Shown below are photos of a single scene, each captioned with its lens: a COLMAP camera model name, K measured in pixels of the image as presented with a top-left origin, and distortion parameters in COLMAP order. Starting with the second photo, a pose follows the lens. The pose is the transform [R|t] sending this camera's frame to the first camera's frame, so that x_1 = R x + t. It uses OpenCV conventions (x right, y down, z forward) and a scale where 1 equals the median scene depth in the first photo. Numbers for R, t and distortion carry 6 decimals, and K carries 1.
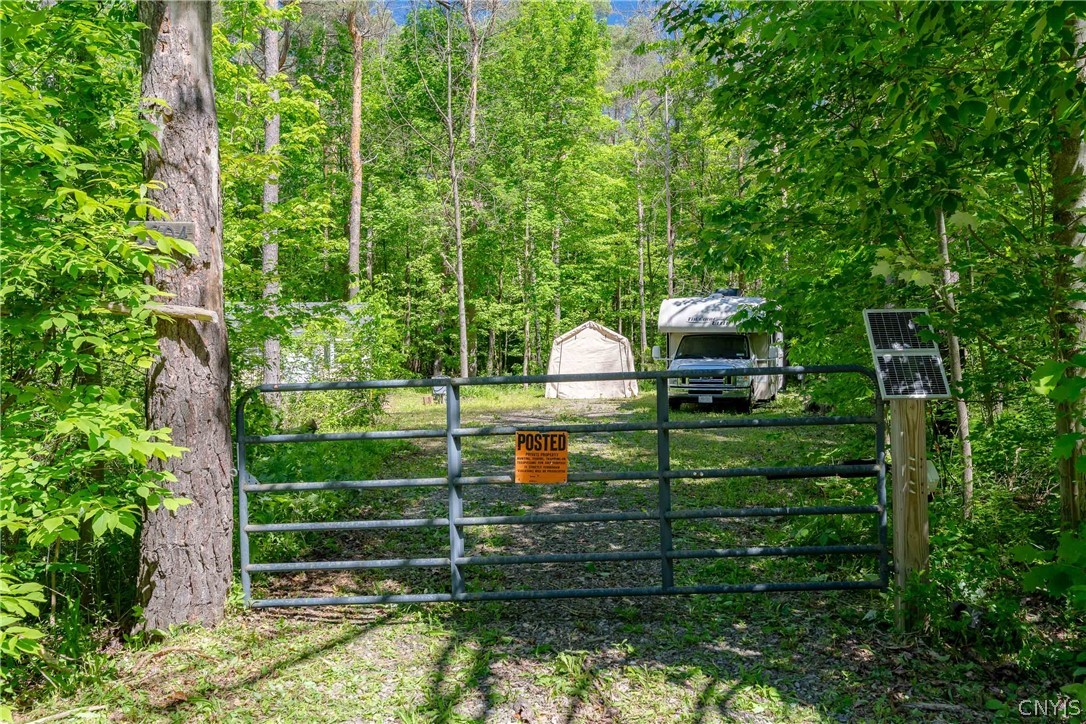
lens RADIAL K [[897.6, 0, 543.0], [0, 897.6, 362.0], [0, 0, 1]] dist [0.016016, -0.005967]
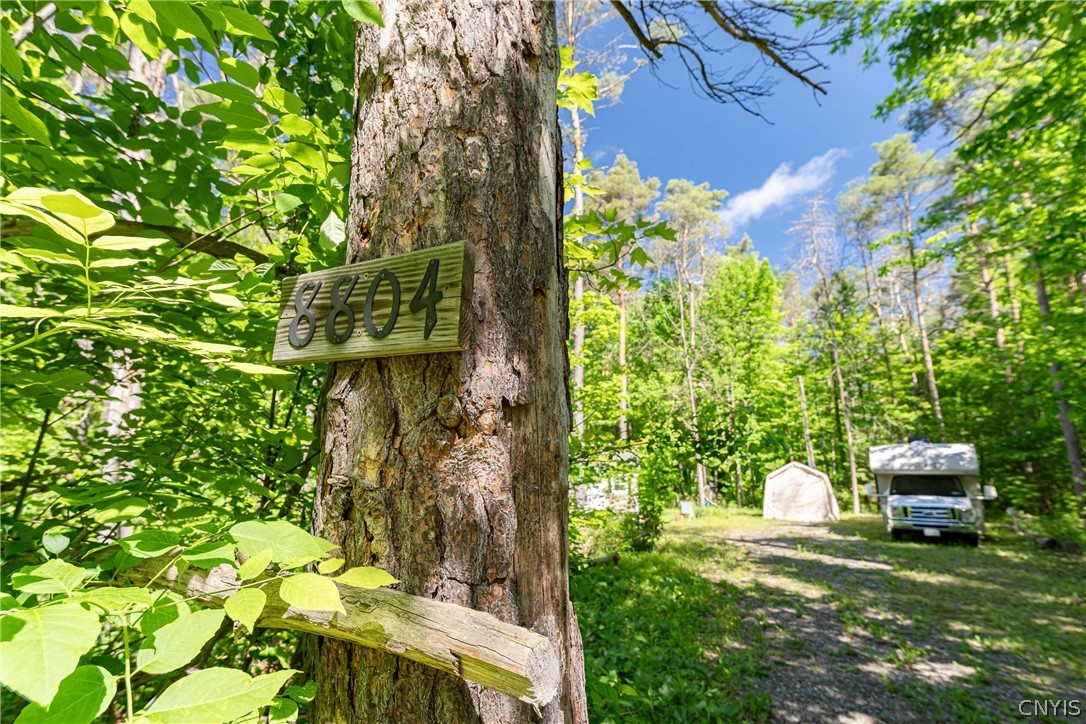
lens RADIAL K [[486.5, 0, 543.1], [0, 486.5, 364.3], [0, 0, 1]] dist [-0.000765, 0.001394]
pose [[0.943313, -0.063558, -0.325762, -0.209124], [-0.013491, 0.973340, -0.228970, -0.052449], [0.331630, 0.220386, 0.917307, 0.459720]]
